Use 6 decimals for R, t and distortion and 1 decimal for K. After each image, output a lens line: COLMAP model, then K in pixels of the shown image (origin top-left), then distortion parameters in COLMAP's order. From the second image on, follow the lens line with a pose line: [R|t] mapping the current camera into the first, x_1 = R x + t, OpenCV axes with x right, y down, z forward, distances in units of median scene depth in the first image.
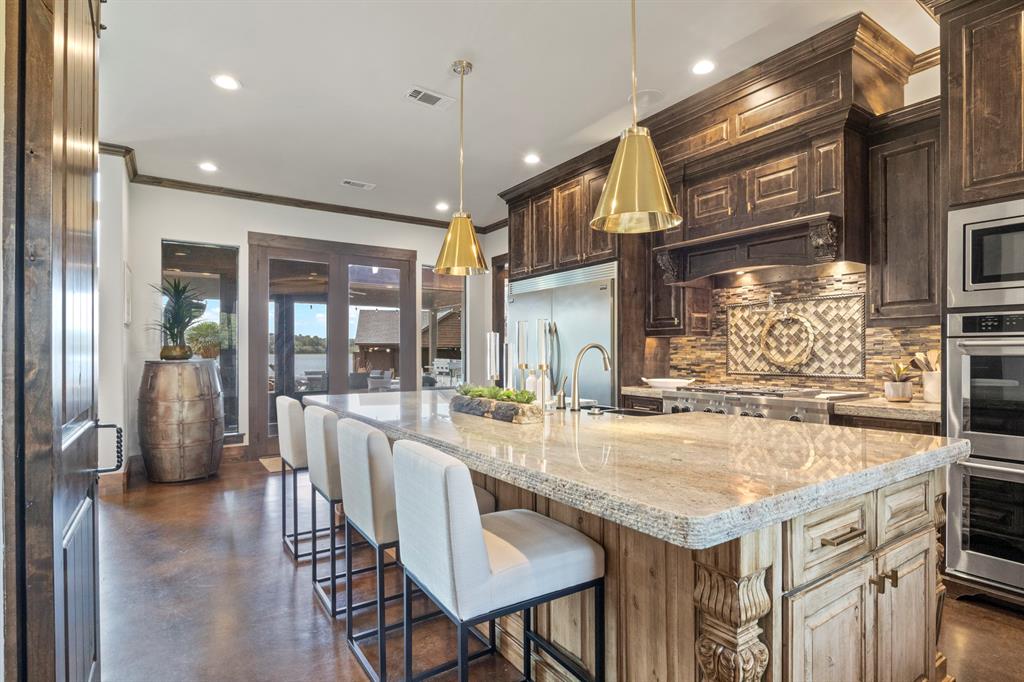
lens RADIAL K [[518.8, 0, 513.4], [0, 518.8, 348.8], [0, 0, 1]] dist [-0.009307, -0.000073]
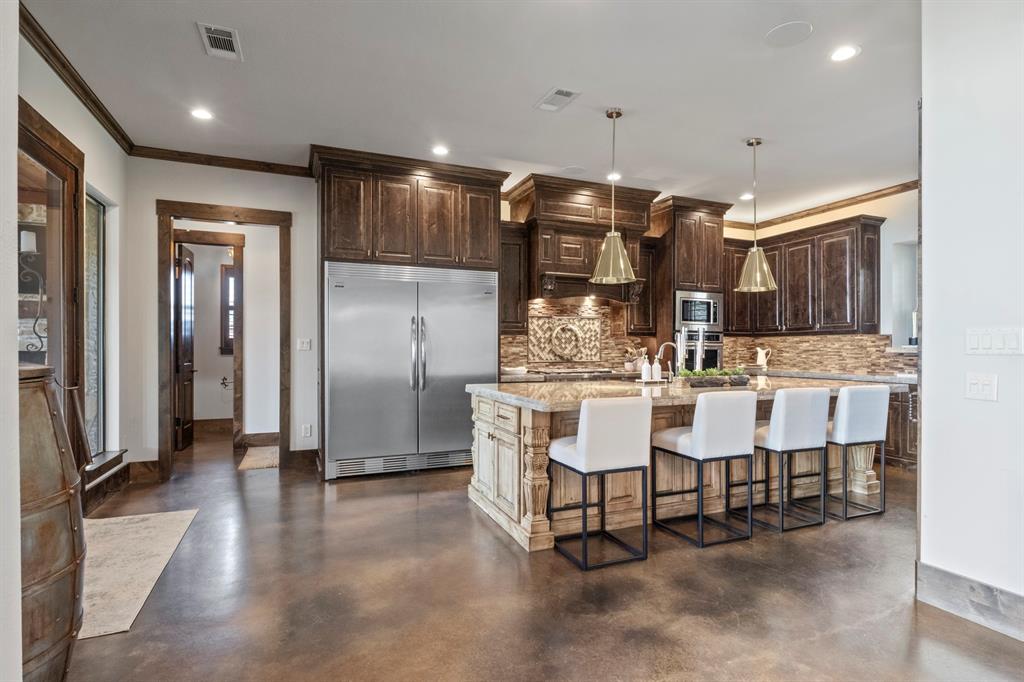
lens RADIAL K [[518.8, 0, 514.0], [0, 518.8, 347.0], [0, 0, 1]] dist [-0.009307, -0.000073]
pose [[0.197706, 0.009494, 0.980215, -1.138763], [-0.007090, 0.999941, -0.008255, 0.018651], [-0.980236, -0.005318, 0.197762, 0.839870]]
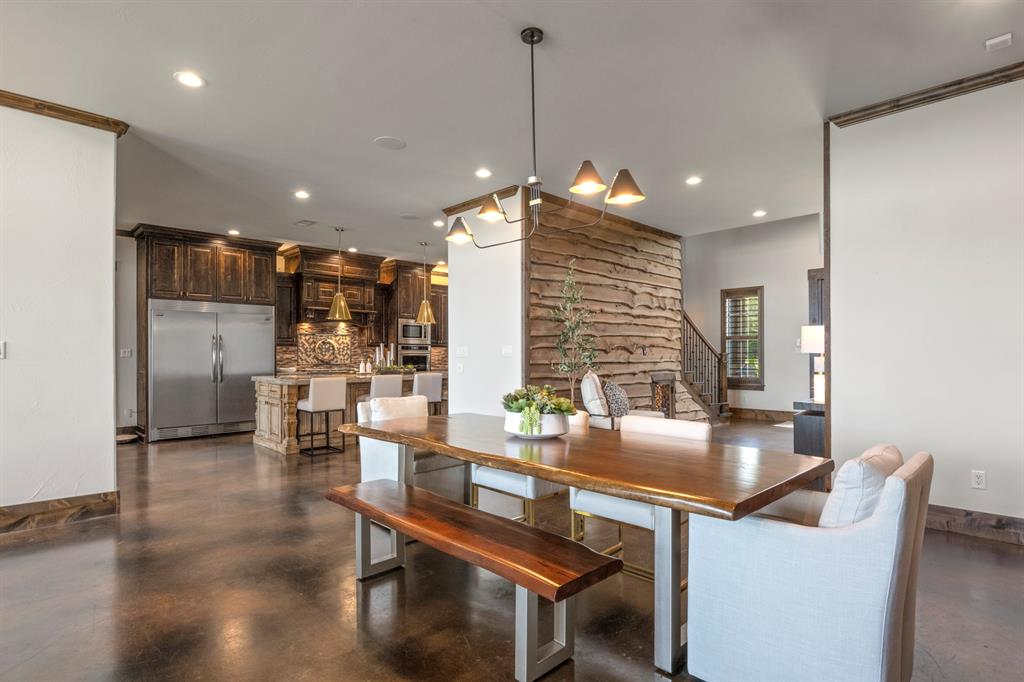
lens RADIAL K [[518.8, 0, 517.7], [0, 518.8, 349.2], [0, 0, 1]] dist [-0.009307, -0.000073]
pose [[-0.182619, 0.017980, 0.983019, -2.107776], [0.000512, 0.999834, -0.018193, 0.025673], [-0.983184, -0.002819, -0.182598, 0.549223]]
